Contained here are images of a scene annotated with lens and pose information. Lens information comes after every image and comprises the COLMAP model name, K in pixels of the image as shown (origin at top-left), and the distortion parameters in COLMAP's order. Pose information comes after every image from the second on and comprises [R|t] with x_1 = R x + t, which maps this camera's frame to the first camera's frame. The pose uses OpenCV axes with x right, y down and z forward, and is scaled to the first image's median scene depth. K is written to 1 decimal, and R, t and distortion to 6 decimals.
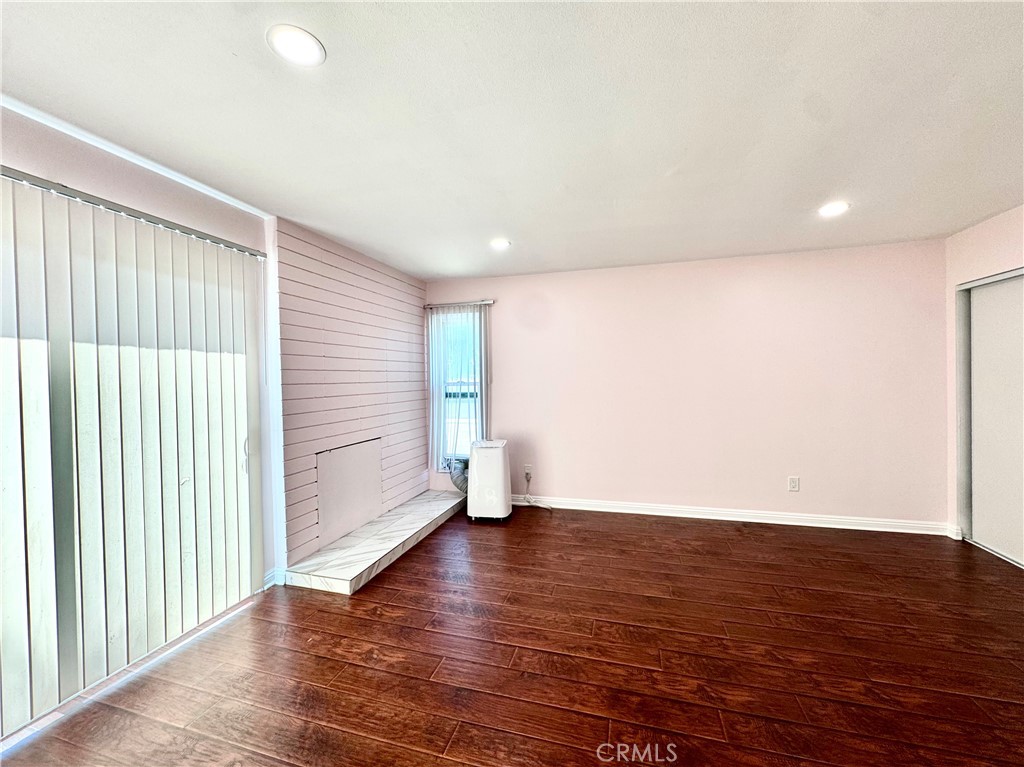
lens RADIAL K [[410.1, 0, 507.8], [0, 410.1, 384.6], [0, 0, 1]] dist [-0.000754, -0.000635]
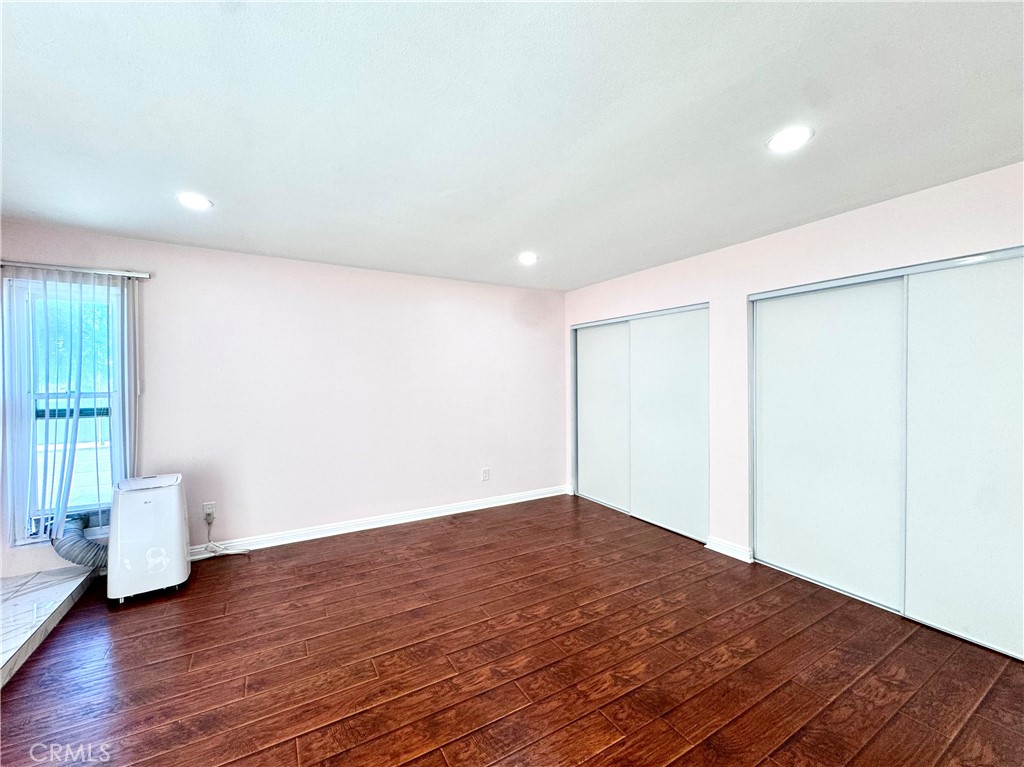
lens RADIAL K [[420.0, 0, 512.0], [0, 420.0, 383.5], [0, 0, 1]] dist [-0.001388, -0.000201]
pose [[0.685931, 0.006699, 0.727636, -0.181540], [0.005469, 0.999882, -0.014361, -0.009502], [-0.727646, 0.013830, 0.685813, 0.100216]]
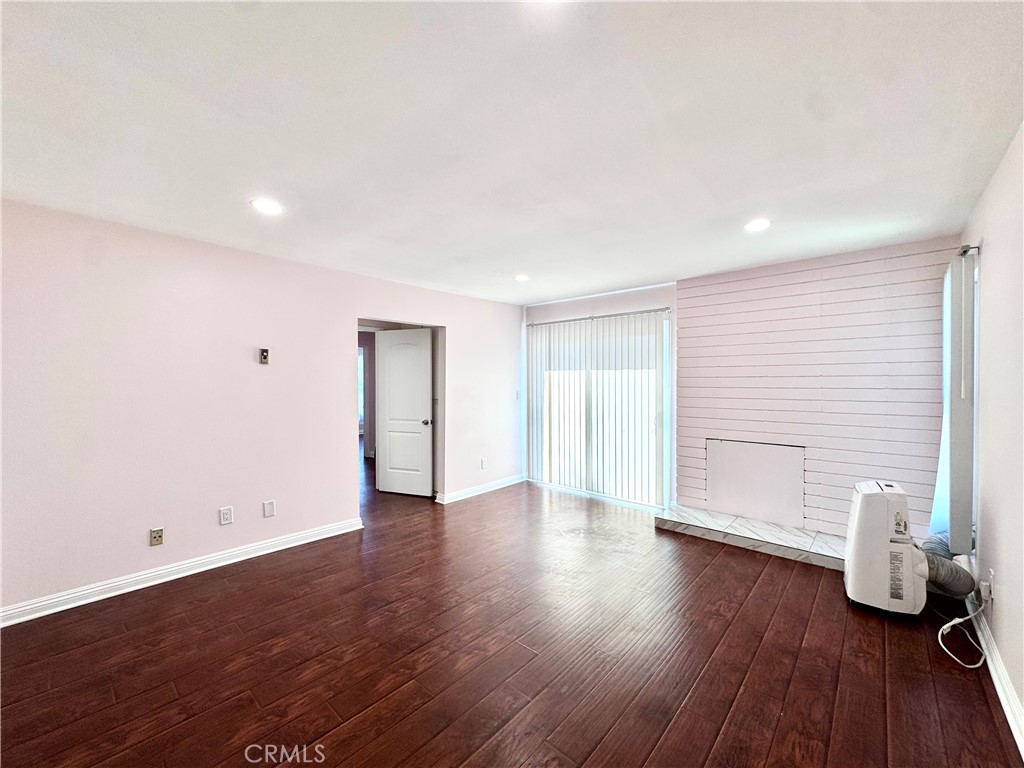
lens RADIAL K [[410.1, 0, 507.8], [0, 410.1, 385.1], [0, 0, 1]] dist [-0.000754, -0.000635]
pose [[-0.442641, 0.023209, -0.896399, 0.982416], [-0.005911, 0.999568, 0.028799, -0.041558], [0.896680, 0.018046, -0.442312, 0.957341]]
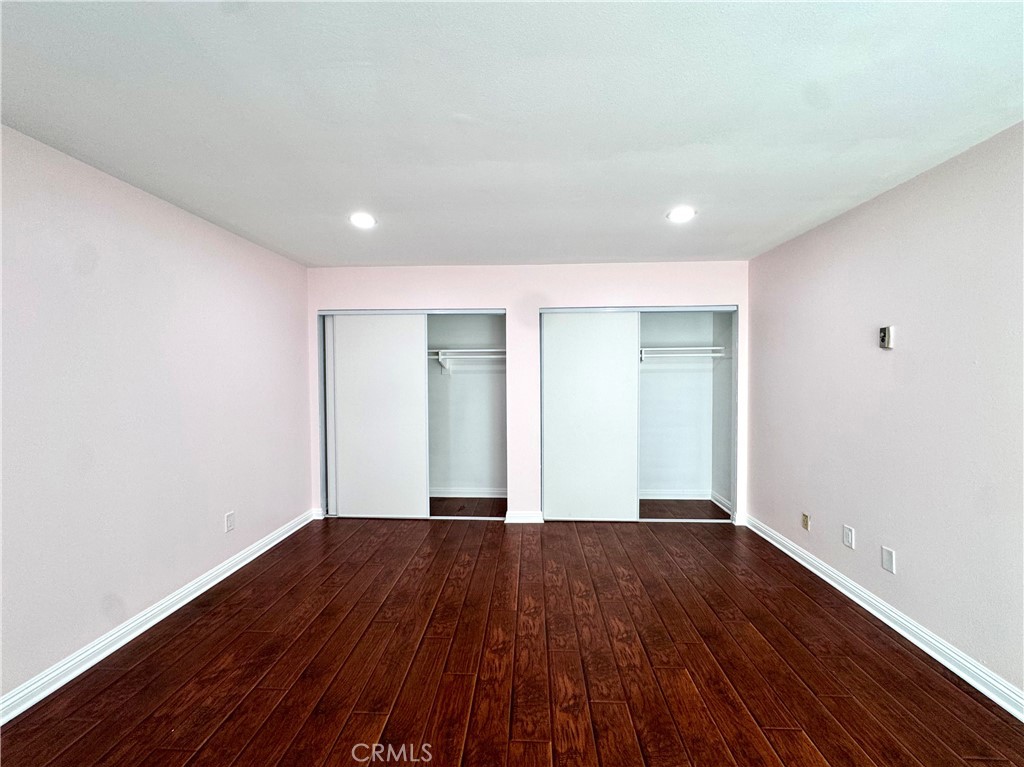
lens RADIAL K [[417.4, 0, 516.1], [0, 417.4, 373.0], [0, 0, 1]] dist [0.002089, 0.000063]
pose [[-0.243036, 0.023730, 0.969727, -0.264669], [0.023060, 0.999560, -0.018680, -0.019099], [-0.969743, 0.017822, -0.243476, 0.755404]]
